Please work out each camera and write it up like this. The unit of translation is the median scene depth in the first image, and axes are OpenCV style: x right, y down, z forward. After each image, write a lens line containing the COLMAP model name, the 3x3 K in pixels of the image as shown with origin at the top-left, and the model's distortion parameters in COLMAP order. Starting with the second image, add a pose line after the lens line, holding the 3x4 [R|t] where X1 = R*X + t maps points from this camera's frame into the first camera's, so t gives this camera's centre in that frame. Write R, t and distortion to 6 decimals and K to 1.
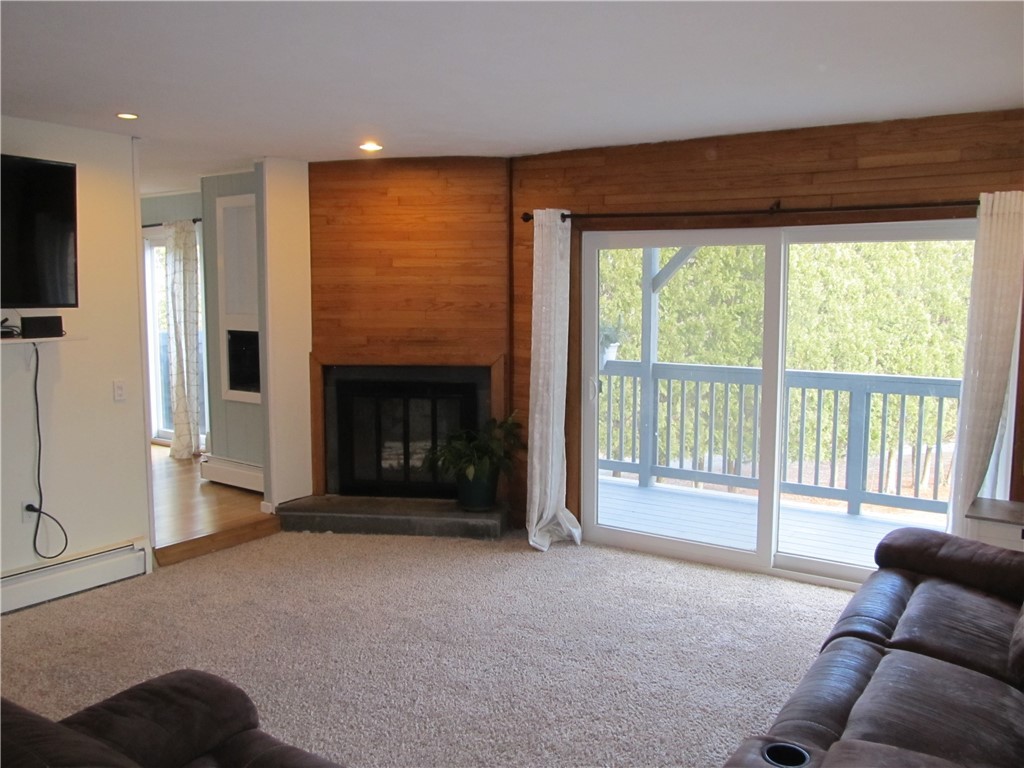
lens RADIAL K [[854.3, 0, 511.8], [0, 854.3, 387.5], [0, 0, 1]] dist [-0.071205, 0.016869]
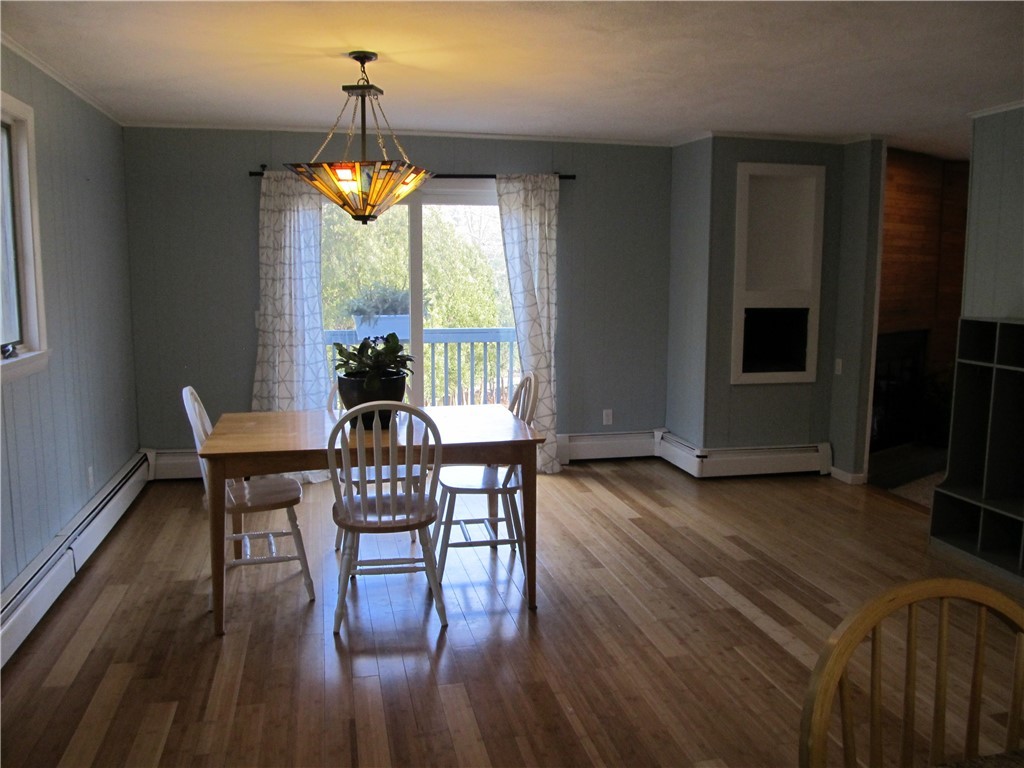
lens RADIAL K [[854.3, 0, 510.7], [0, 854.3, 380.1], [0, 0, 1]] dist [-0.071205, 0.016869]
pose [[0.692953, -0.101910, 0.713744, -1.183895], [0.075691, 0.994772, 0.068549, -0.073541], [-0.716999, 0.006523, 0.697044, 0.543989]]
